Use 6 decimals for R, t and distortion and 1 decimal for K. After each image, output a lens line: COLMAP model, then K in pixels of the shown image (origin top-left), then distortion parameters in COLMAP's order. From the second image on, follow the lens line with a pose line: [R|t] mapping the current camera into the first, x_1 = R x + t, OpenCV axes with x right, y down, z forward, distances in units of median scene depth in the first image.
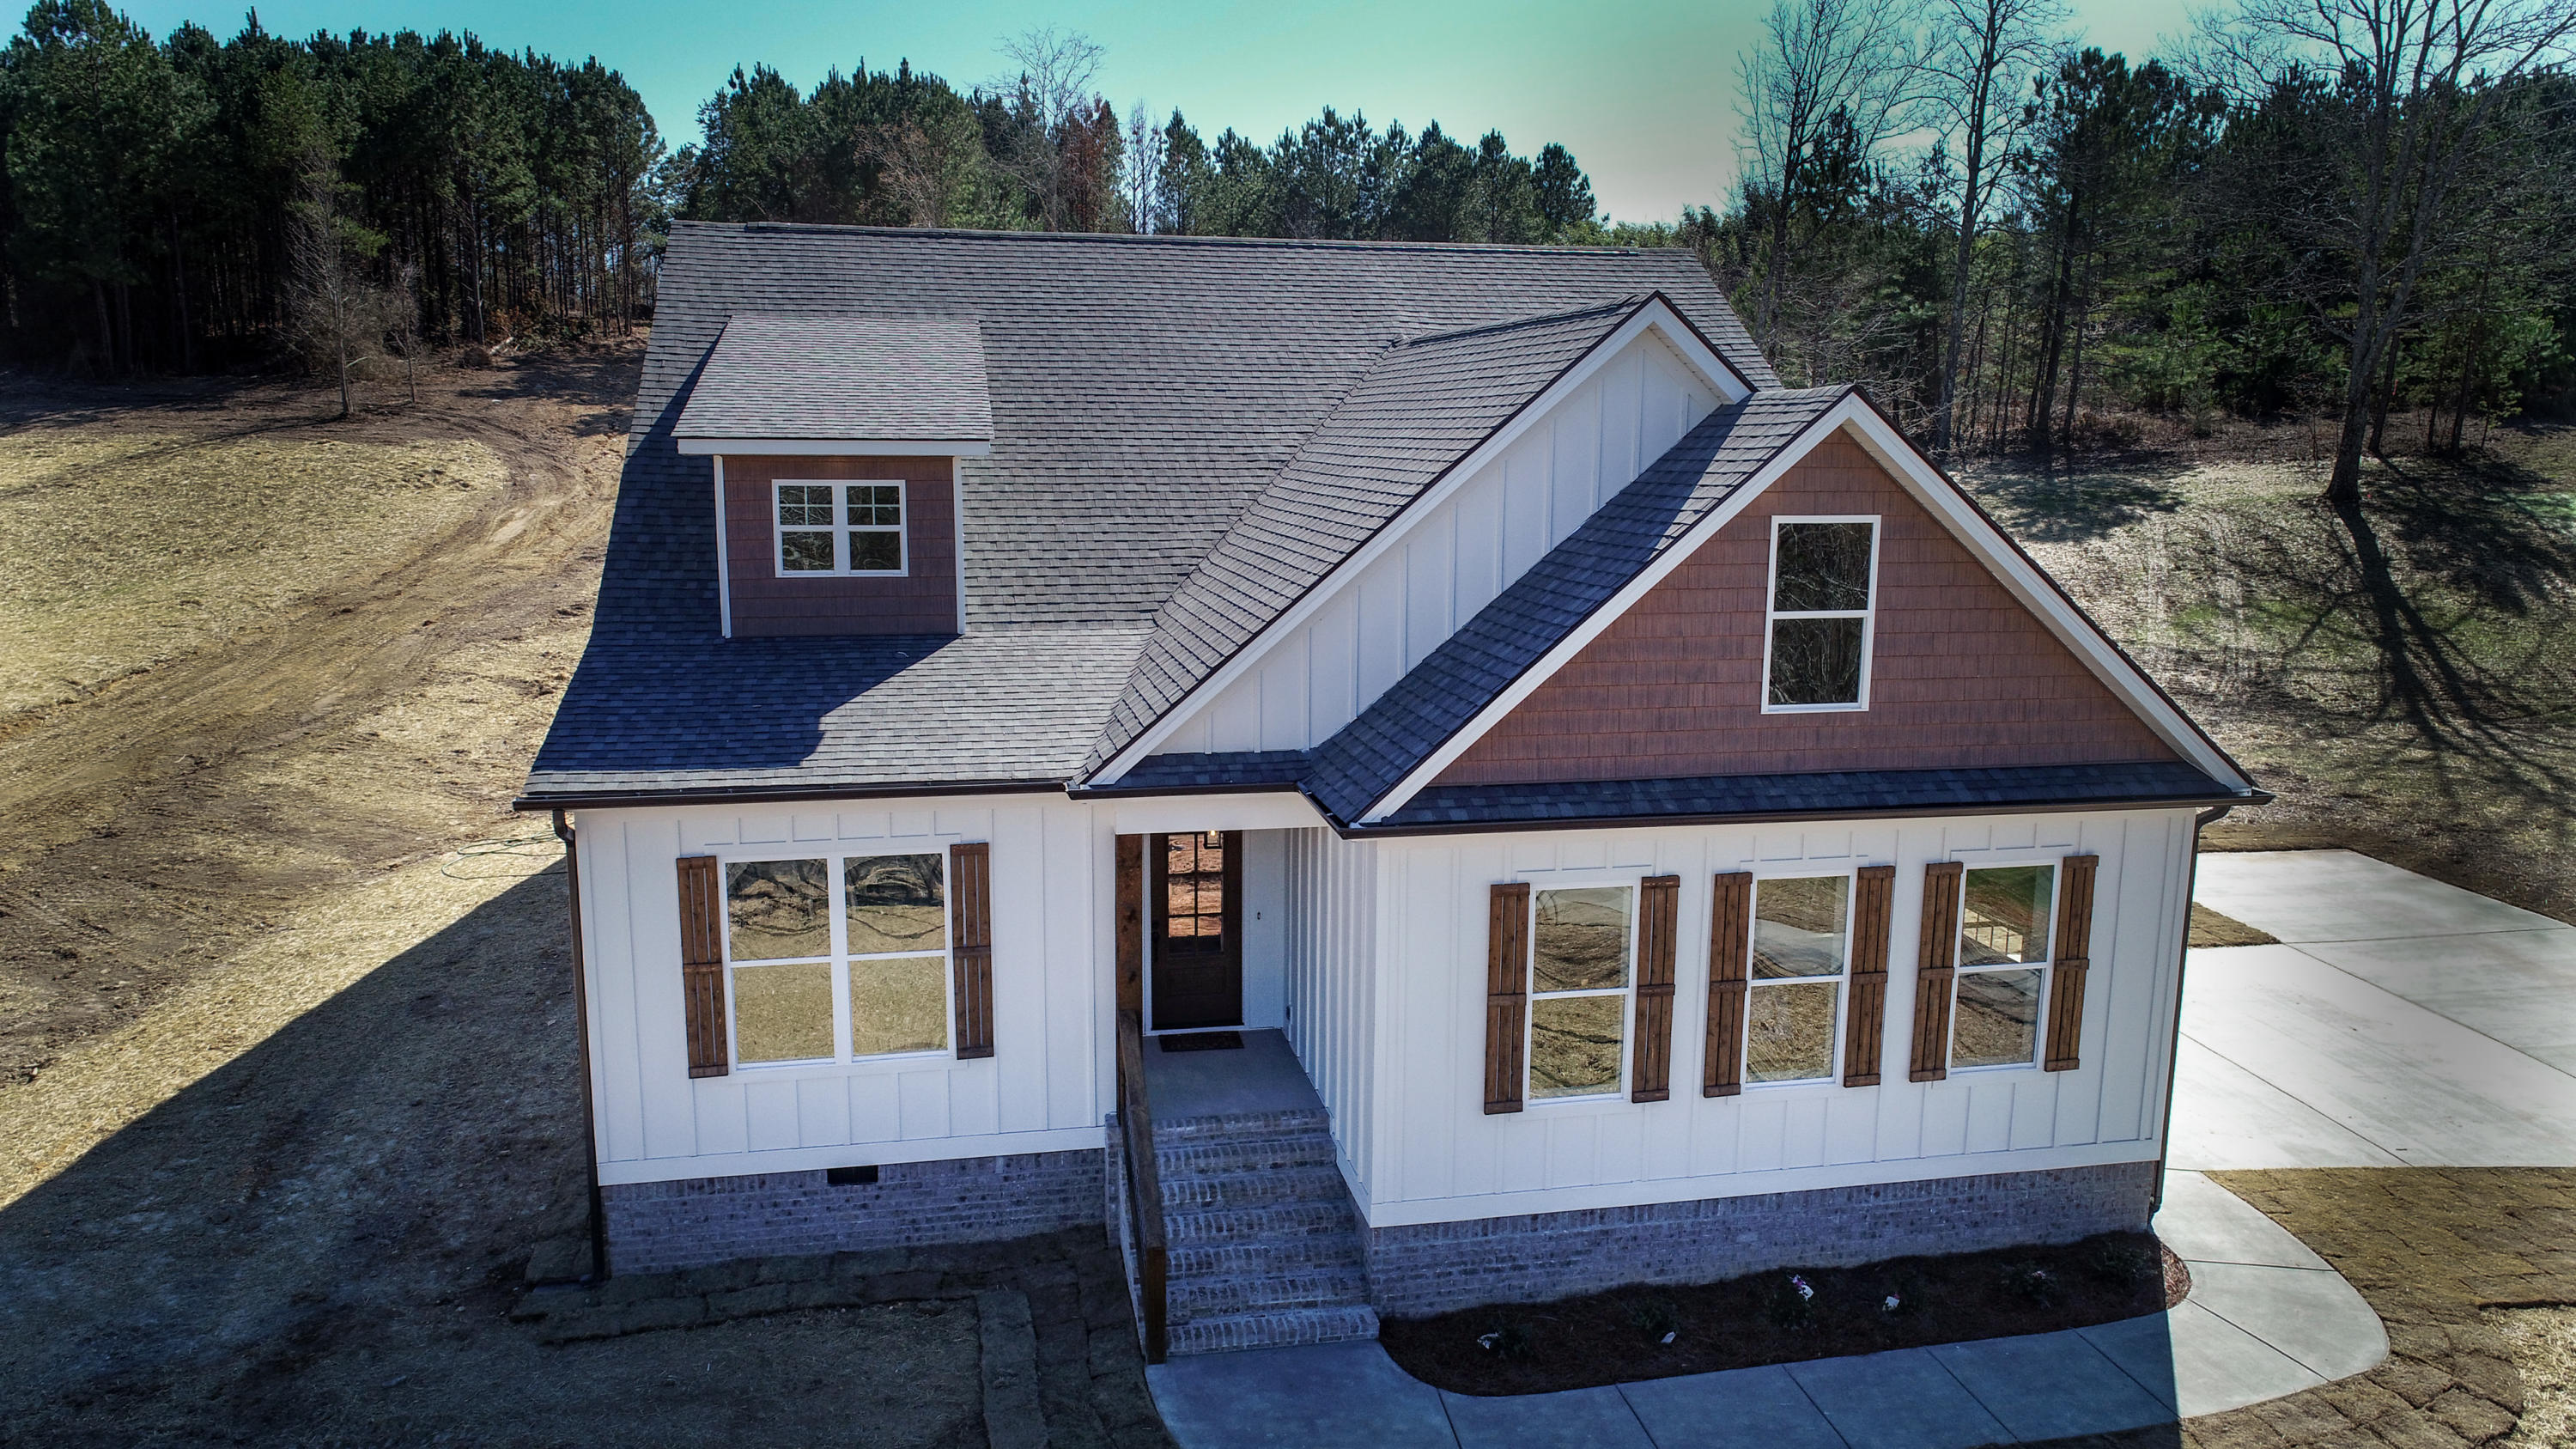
lens RADIAL K [[1494.1, 0, 1285.6], [0, 1494.1, 701.4], [0, 0, 1]] dist [0.032448, 0.000889]
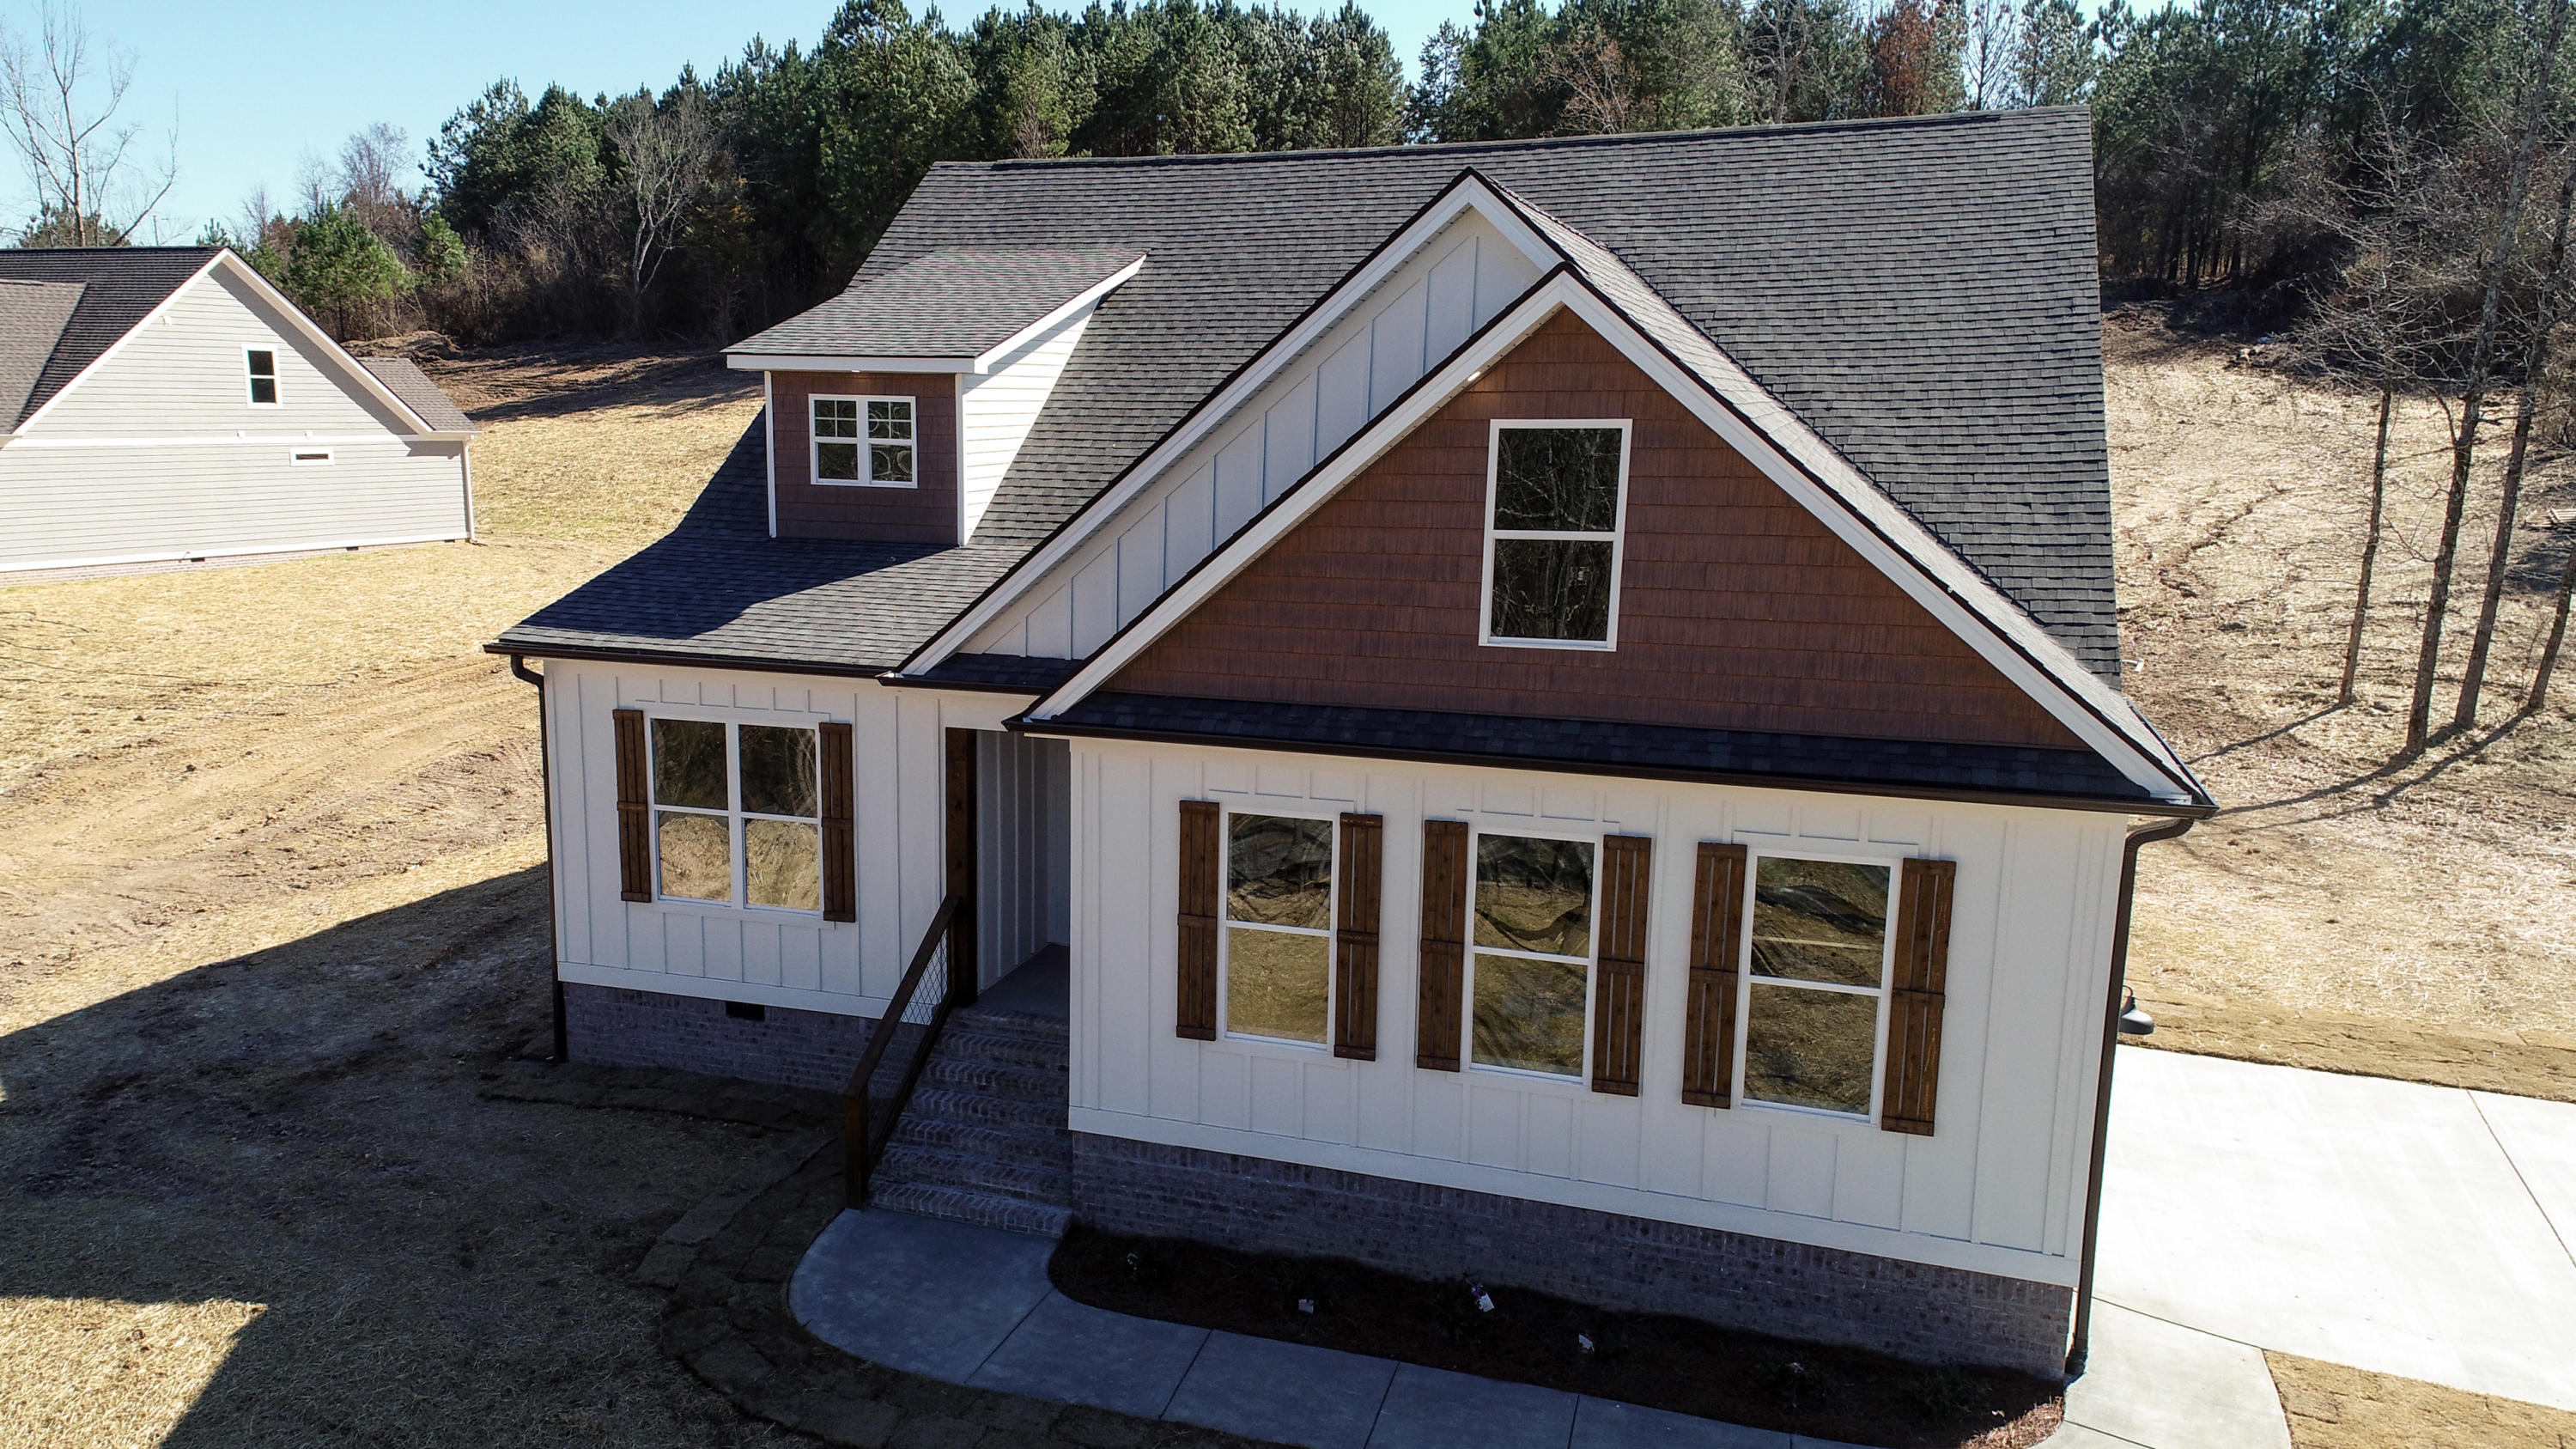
lens RADIAL K [[1690.2, 0, 1287.4], [0, 1690.2, 741.0], [0, 0, 1]] dist [0.197916, -0.179314]
pose [[0.877461, 0.087961, -0.471514, 0.678906], [-0.079442, 0.996115, 0.037988, 0.034834], [0.473024, 0.004125, 0.881040, 0.055560]]
